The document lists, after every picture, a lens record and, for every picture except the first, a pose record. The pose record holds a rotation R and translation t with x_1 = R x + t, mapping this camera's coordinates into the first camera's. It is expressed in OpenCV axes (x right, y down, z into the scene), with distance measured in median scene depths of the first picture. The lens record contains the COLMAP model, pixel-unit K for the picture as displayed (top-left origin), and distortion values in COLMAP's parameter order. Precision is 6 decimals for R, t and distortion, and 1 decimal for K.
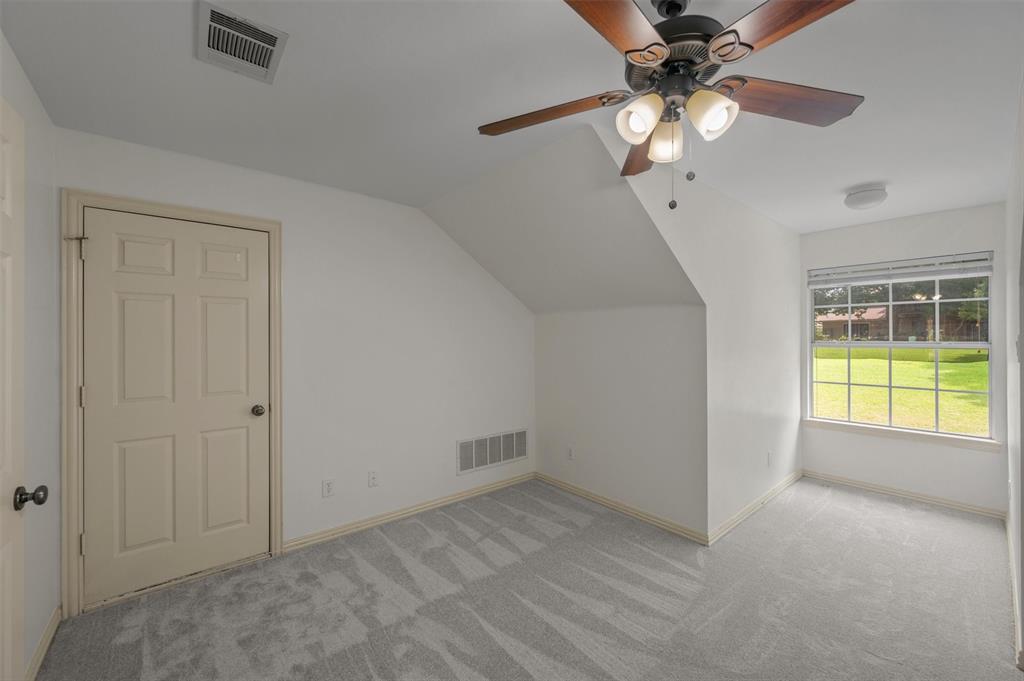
lens RADIAL K [[399.9, 0, 512.0], [0, 399.9, 340.5], [0, 0, 1]] dist [-0.000750, -0.000201]
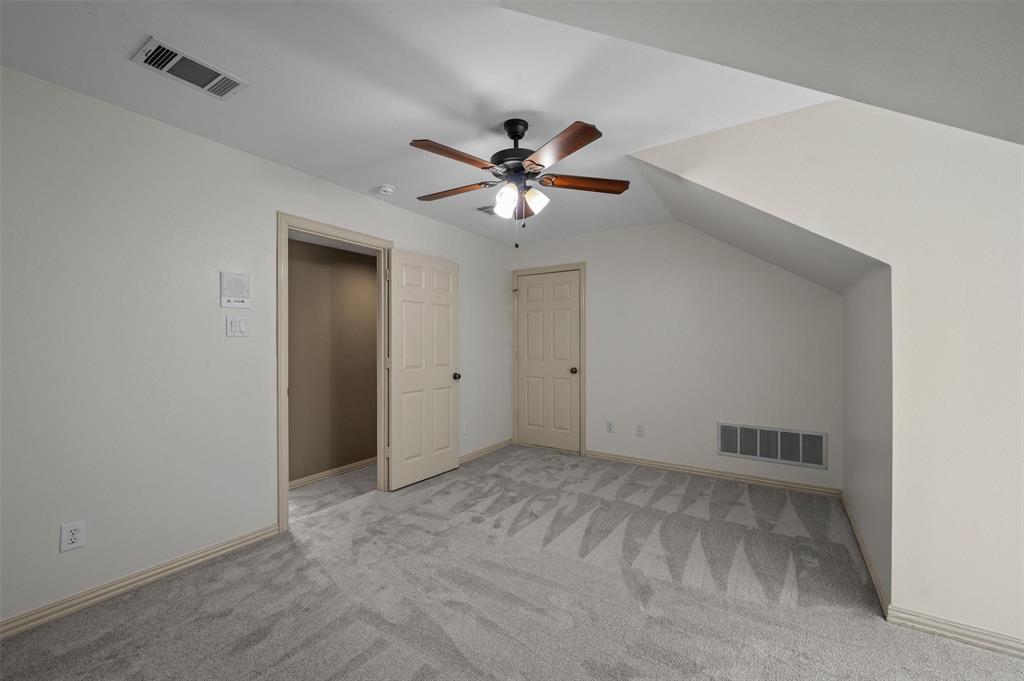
lens RADIAL K [[408.5, 0, 514.7], [0, 408.5, 342.1], [0, 0, 1]] dist [0.000085, 0.000115]
pose [[0.296768, 0.003214, -0.954944, 1.003501], [0.001138, 0.999992, 0.003719, 0.040337], [0.954949, -0.002190, 0.296762, 0.198219]]
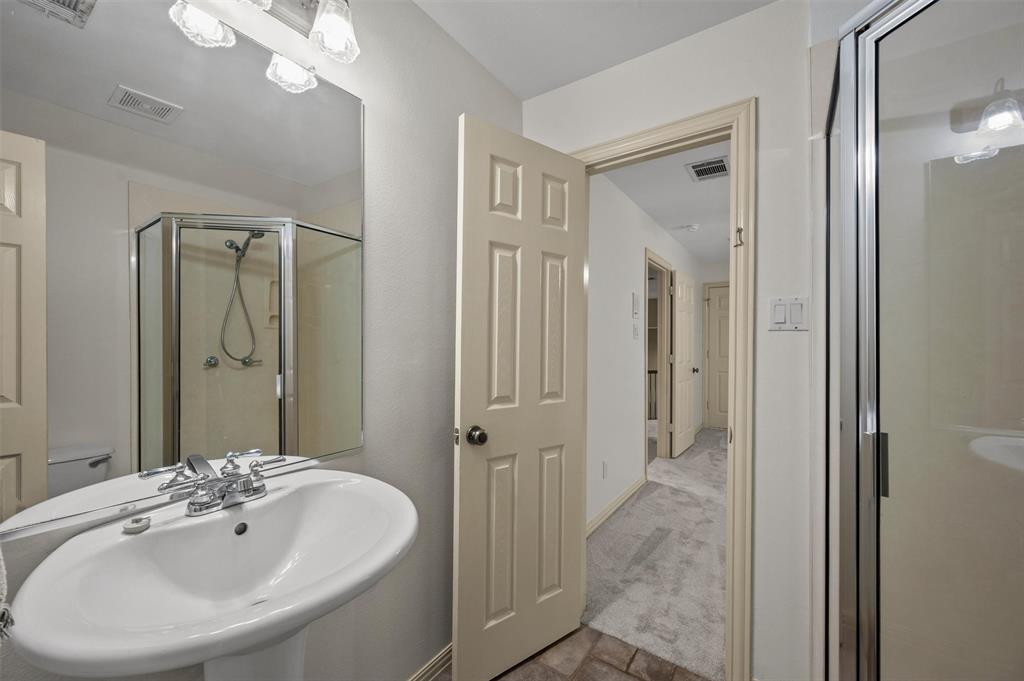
lens RADIAL K [[399.9, 0, 512.0], [0, 399.9, 340.5], [0, 0, 1]] dist [-0.000750, -0.000201]
pose [[0.255882, 0.003491, -0.966702, 1.068252], [-0.004179, 0.999988, 0.002505, 0.034132], [0.966699, 0.003399, 0.255893, -0.878749]]
